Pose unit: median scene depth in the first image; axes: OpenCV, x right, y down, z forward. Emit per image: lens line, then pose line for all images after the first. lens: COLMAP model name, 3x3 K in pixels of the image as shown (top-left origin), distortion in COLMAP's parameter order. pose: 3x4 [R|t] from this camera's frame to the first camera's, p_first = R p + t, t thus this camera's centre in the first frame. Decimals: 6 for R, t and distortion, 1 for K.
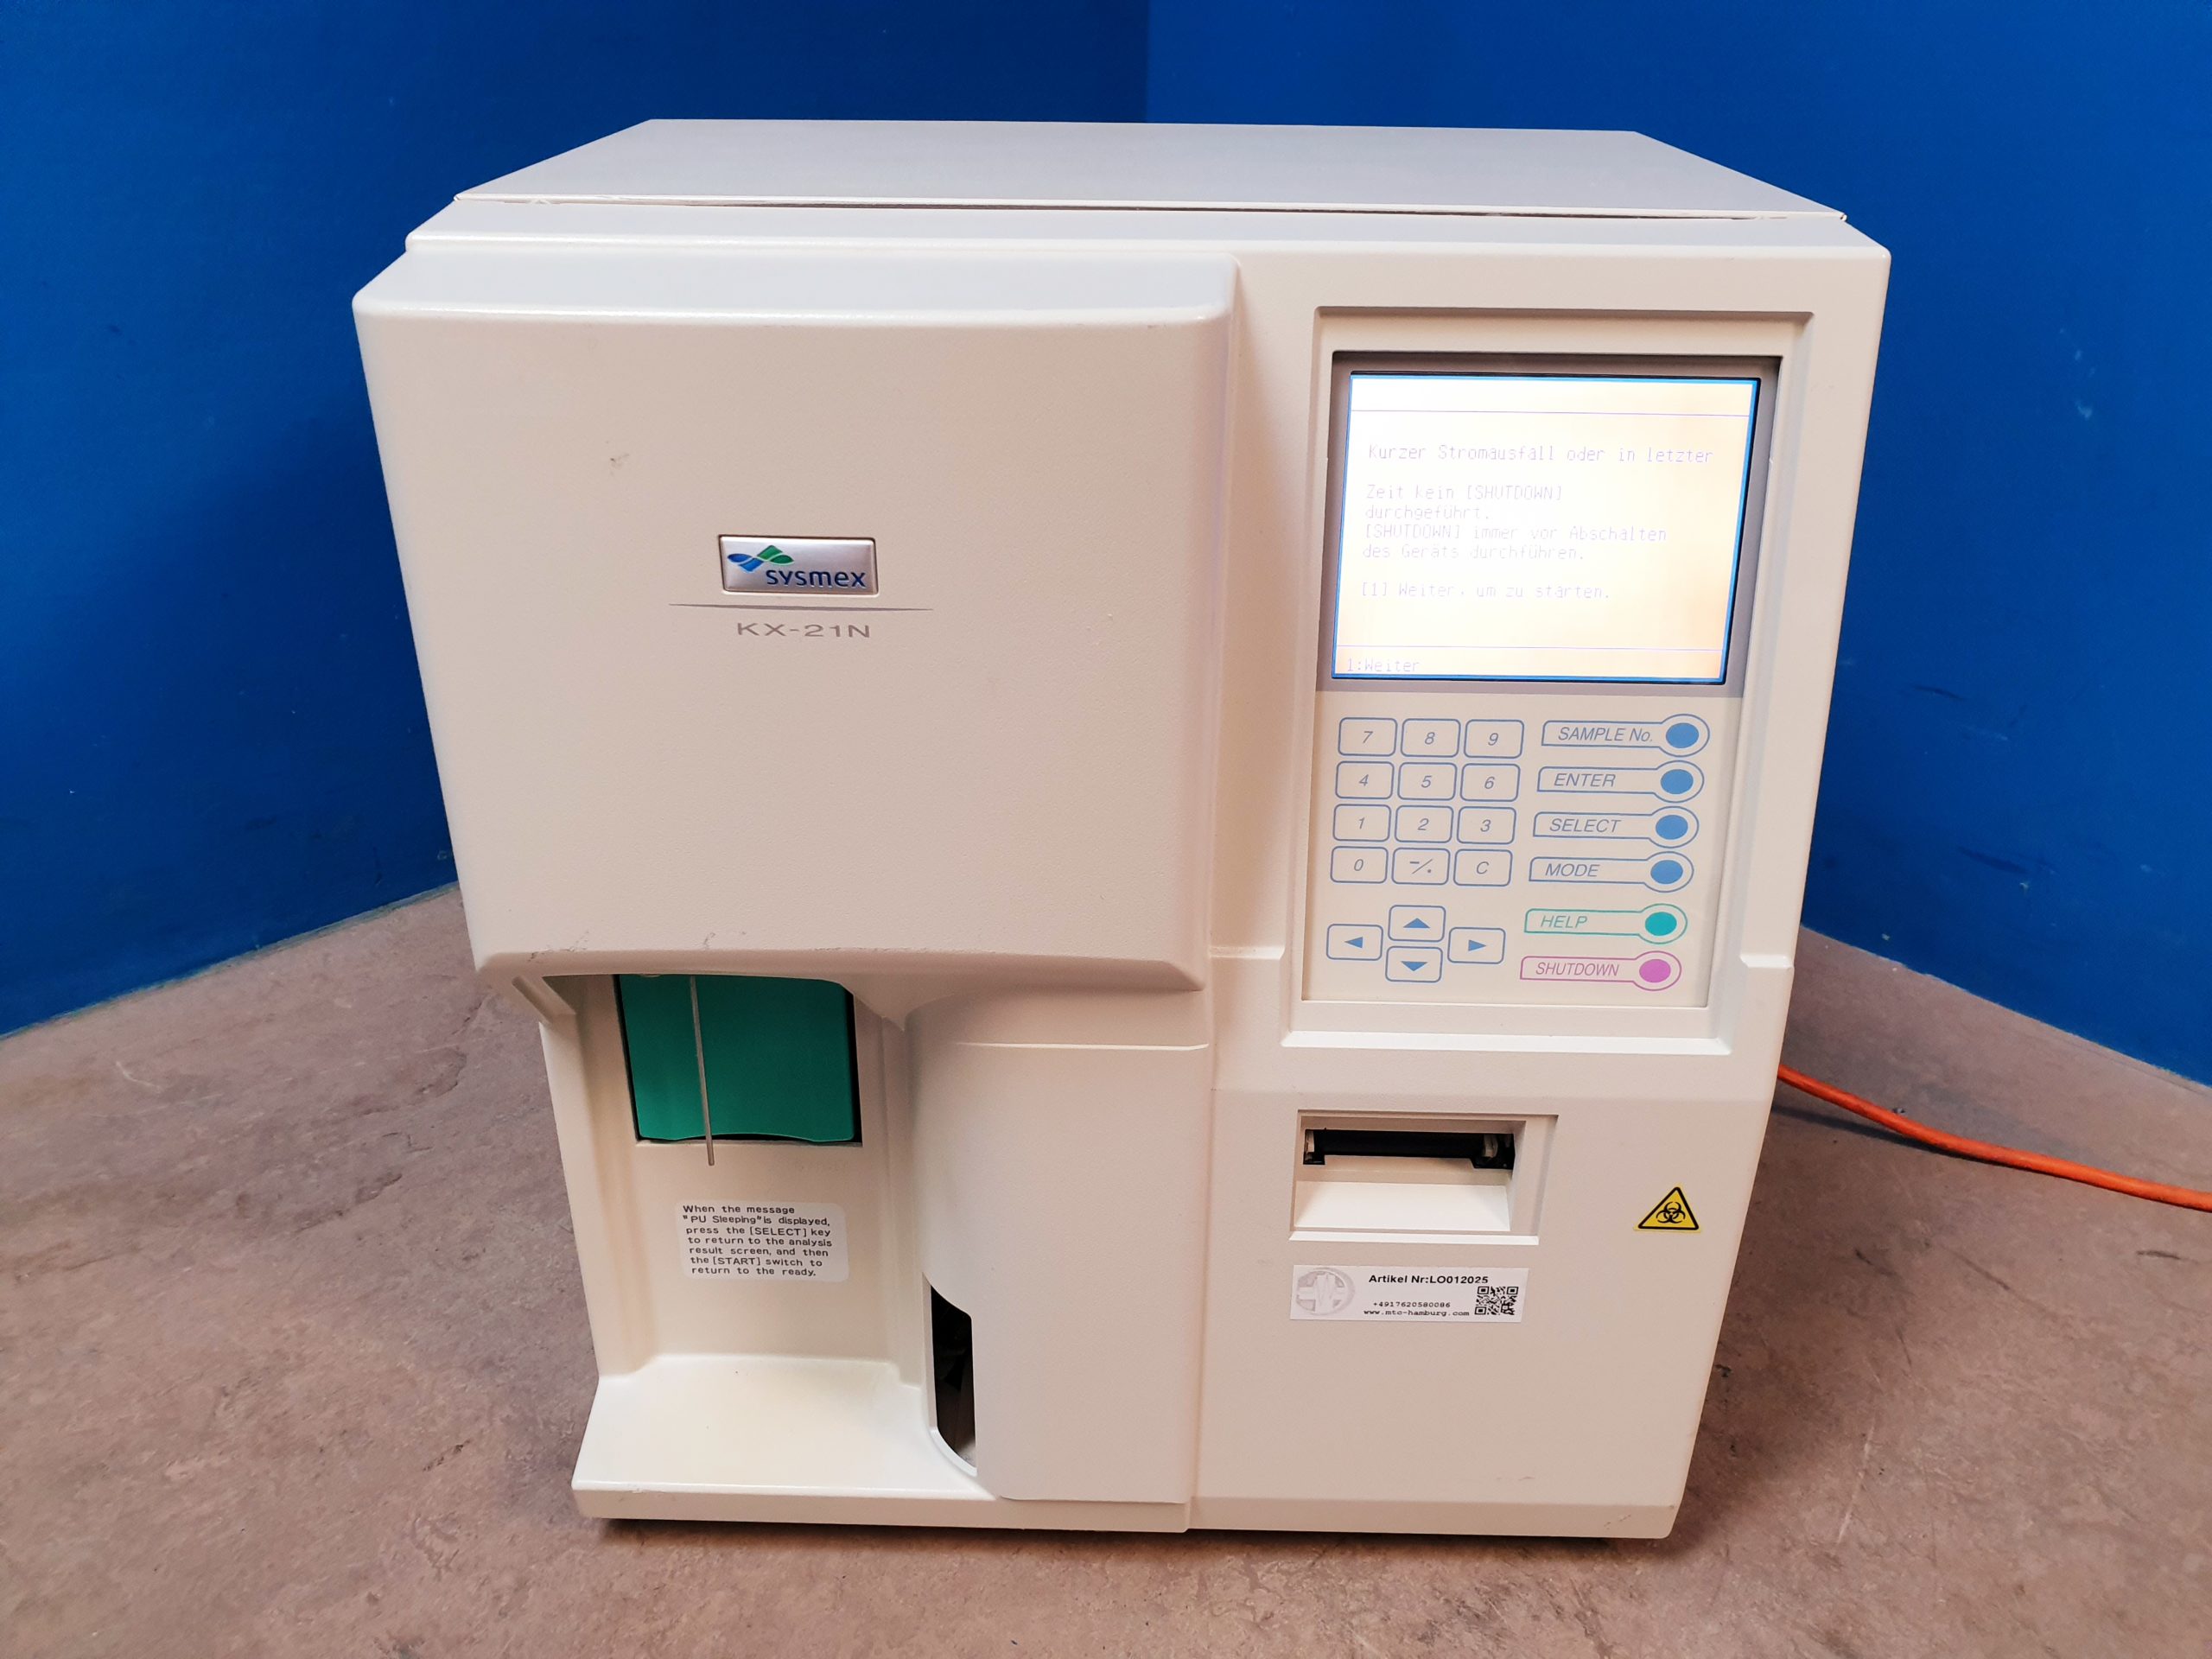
lens RADIAL K [[1810.0, 0, 1075.5], [0, 1810.0, 820.8], [0, 0, 1]] dist [0.032412, 0.004736]
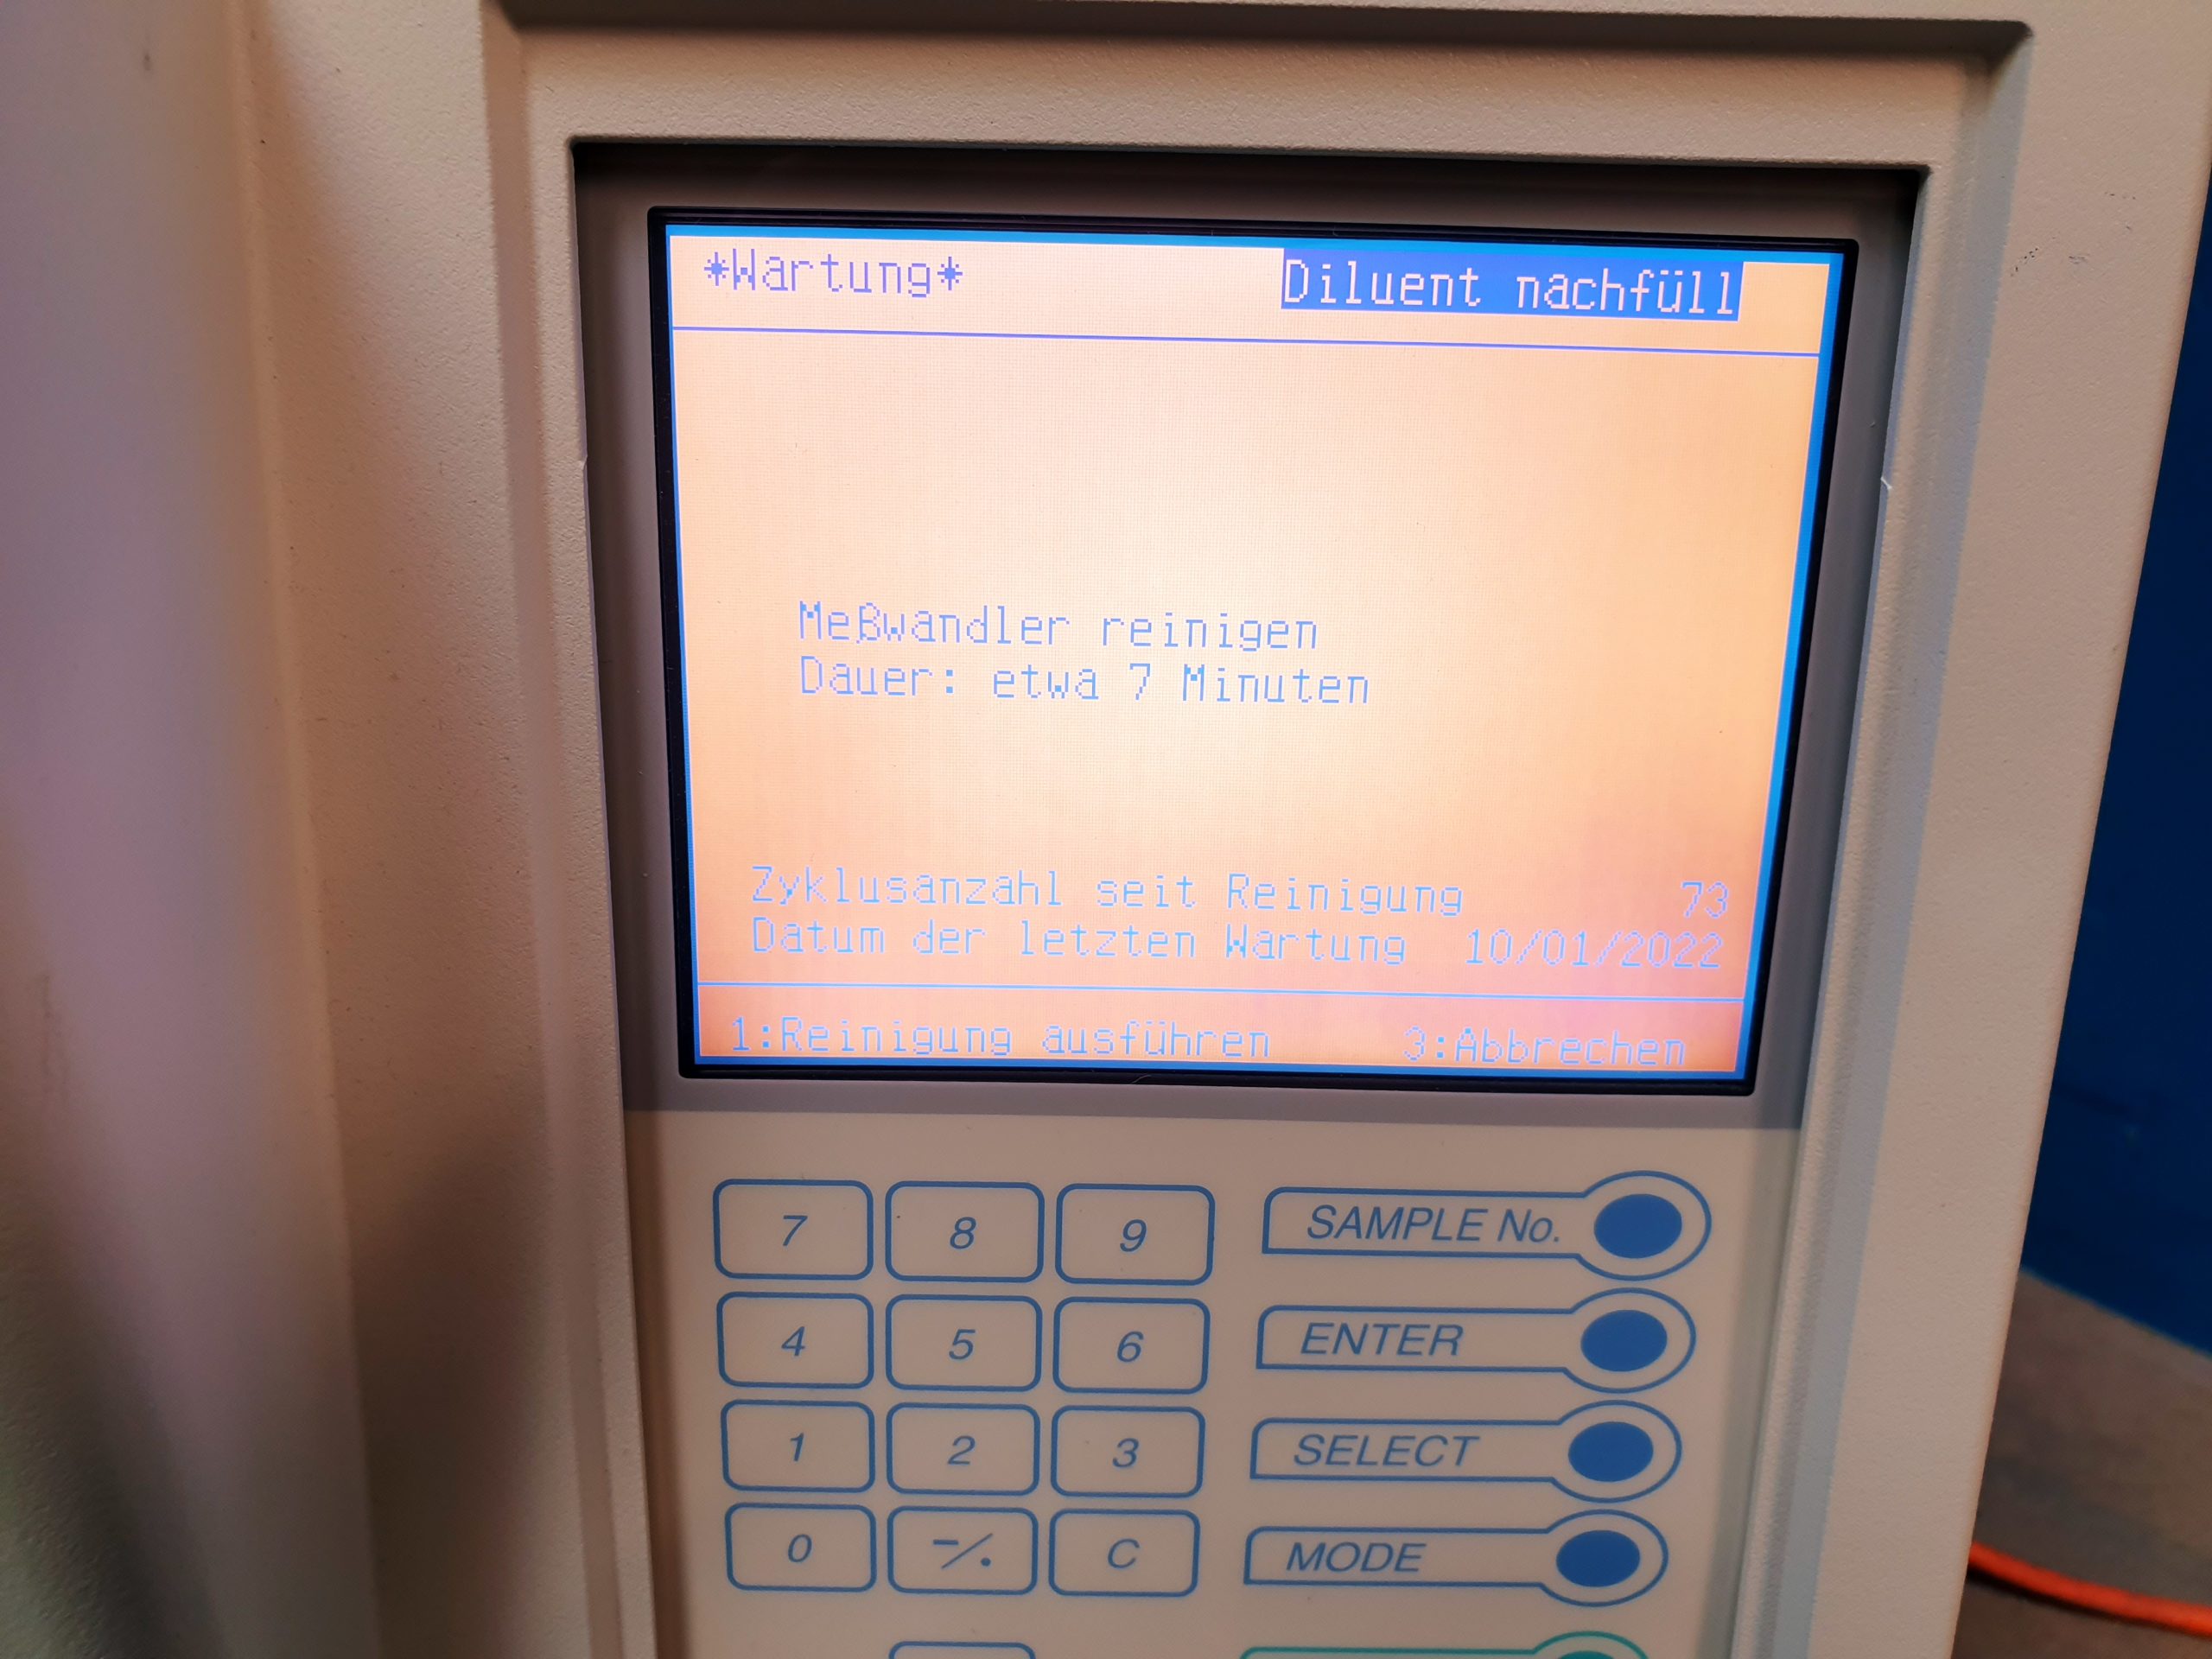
lens RADIAL K [[1600.7, 0, 1127.7], [0, 1600.7, 868.2], [0, 0, 1]] dist [0.010288, -0.001188]
pose [[0.999022, 0.002392, 0.044159, 0.178331], [-0.000763, 0.999319, -0.036884, -0.089488], [-0.044217, 0.036815, 0.998343, 0.558895]]
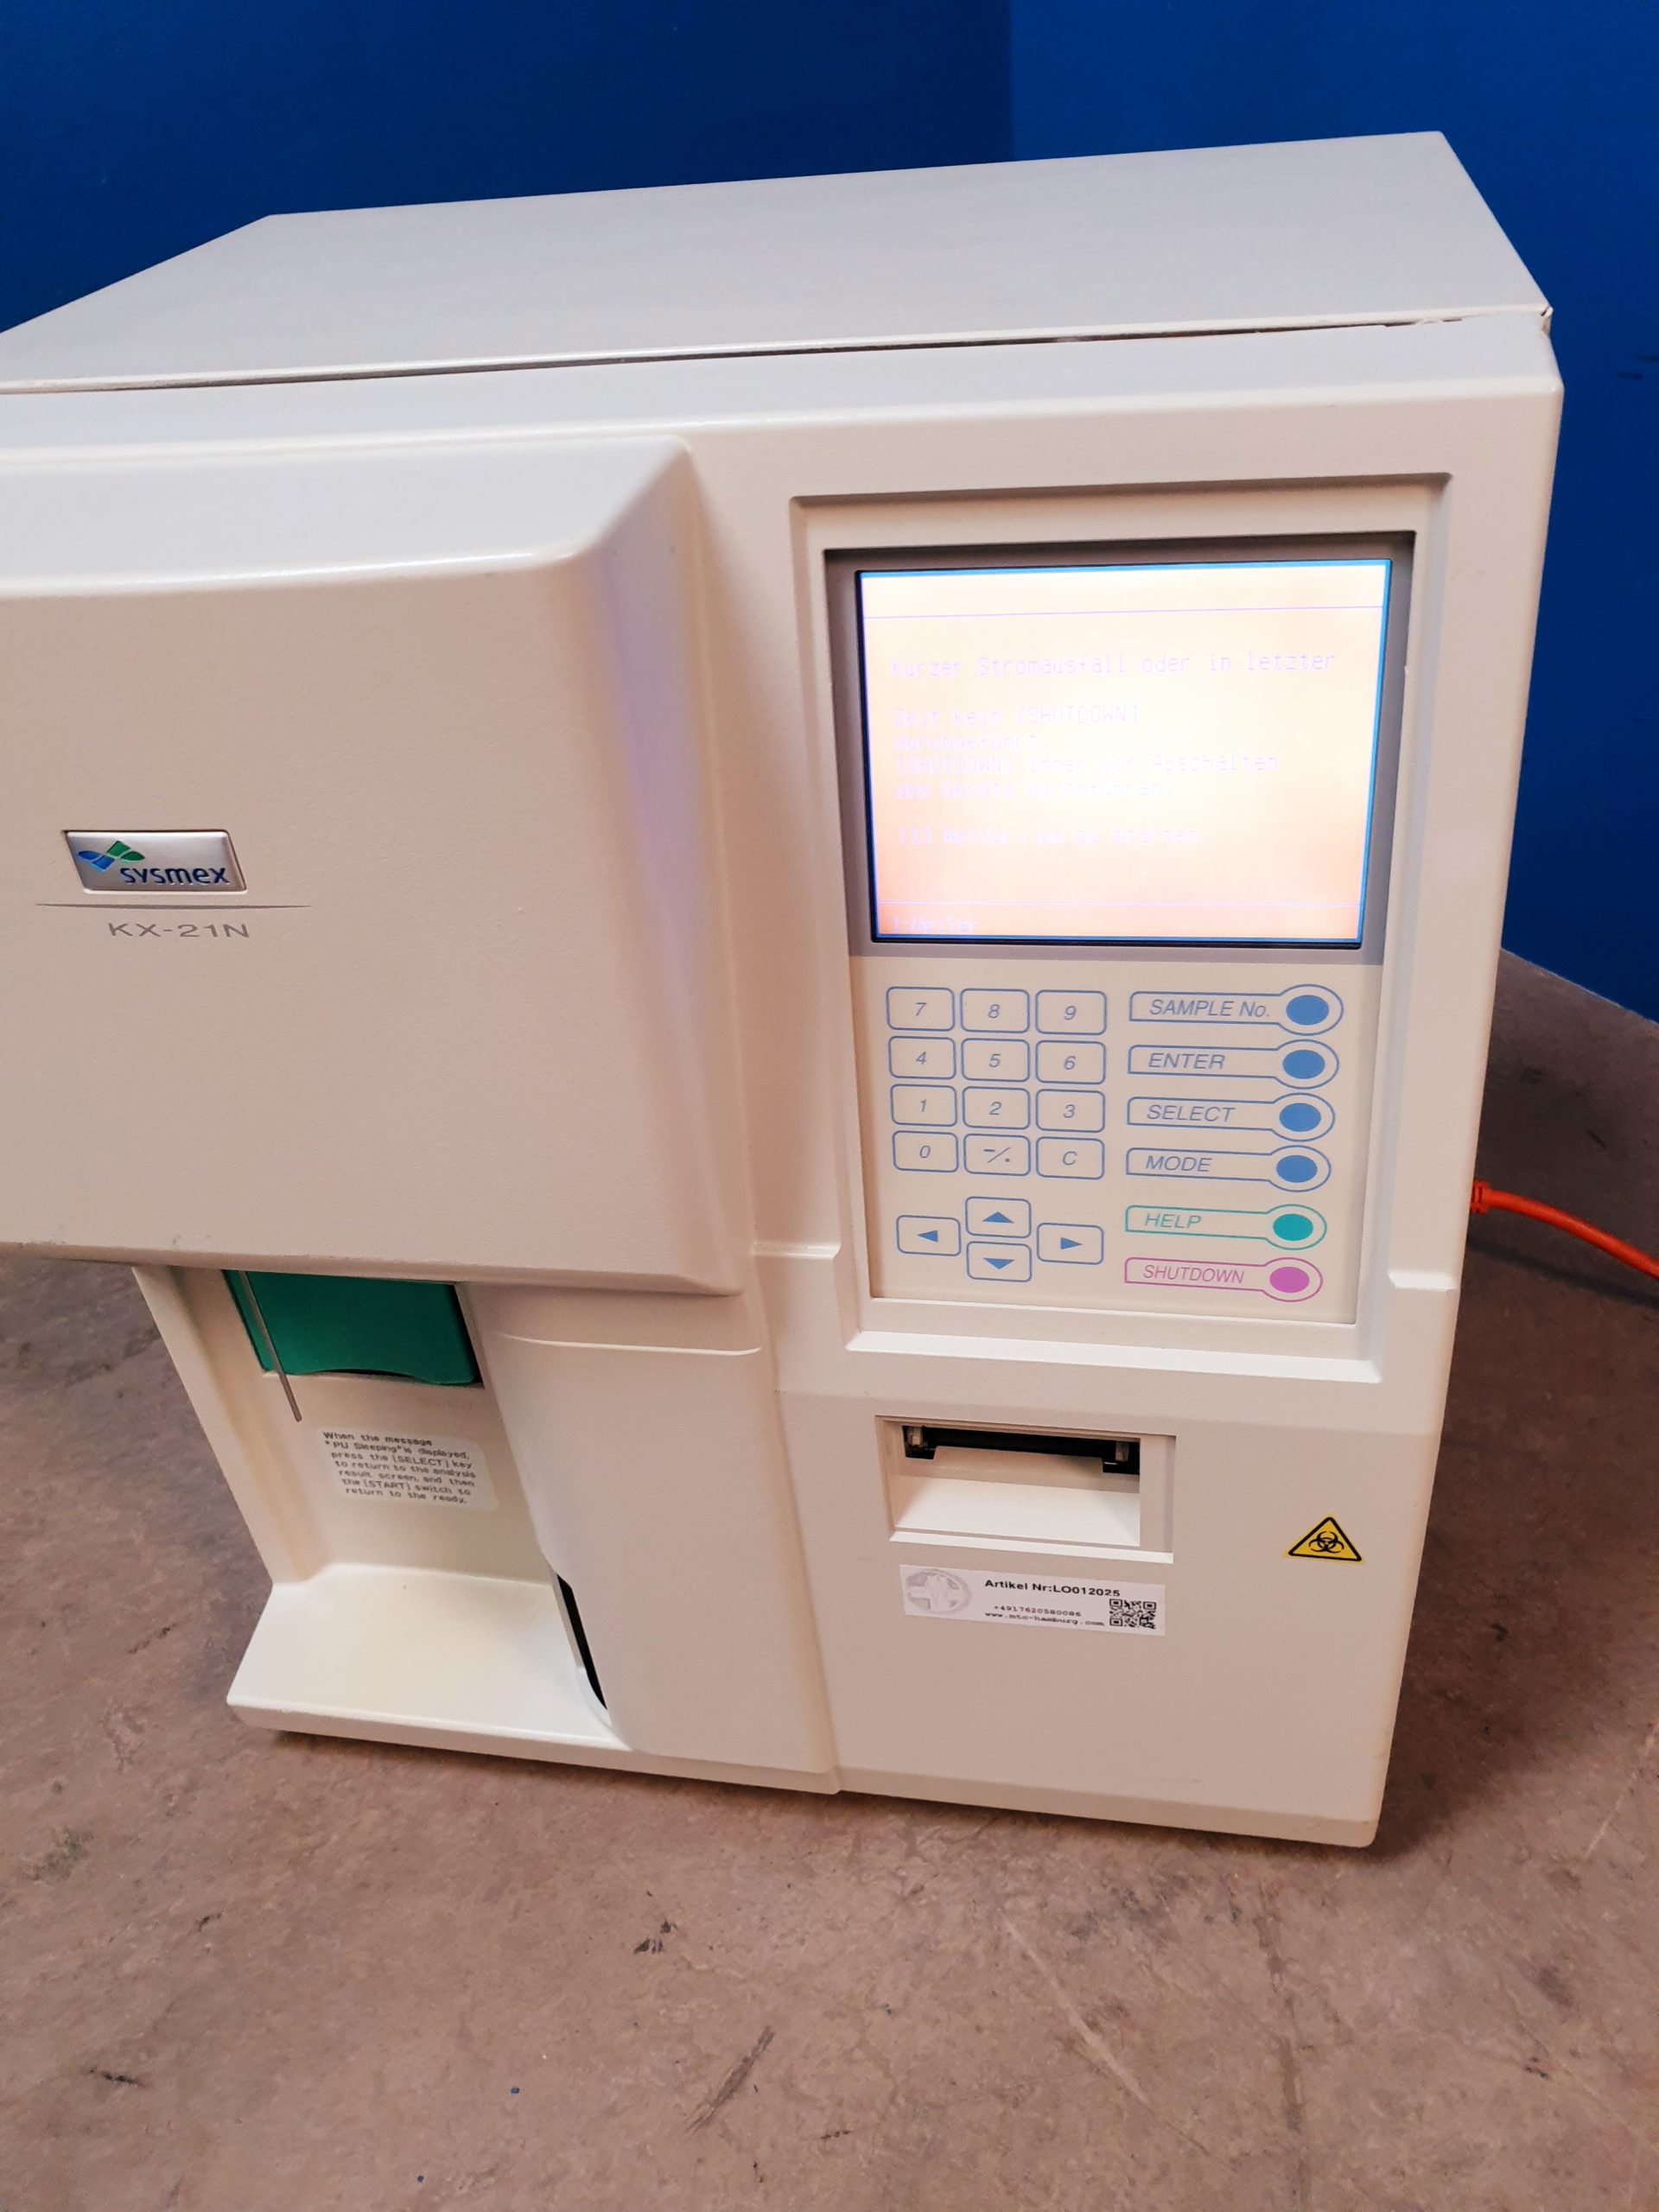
lens RADIAL K [[1809.4, 0, 827.1], [0, 1809.4, 1090.8], [0, 0, 1]] dist [0.016595, 0.019641]
pose [[0.982145, 0.013363, -0.187652, 0.229481], [0.017057, 0.987040, 0.159565, -0.118103], [0.187352, -0.159917, 0.969188, 0.151950]]
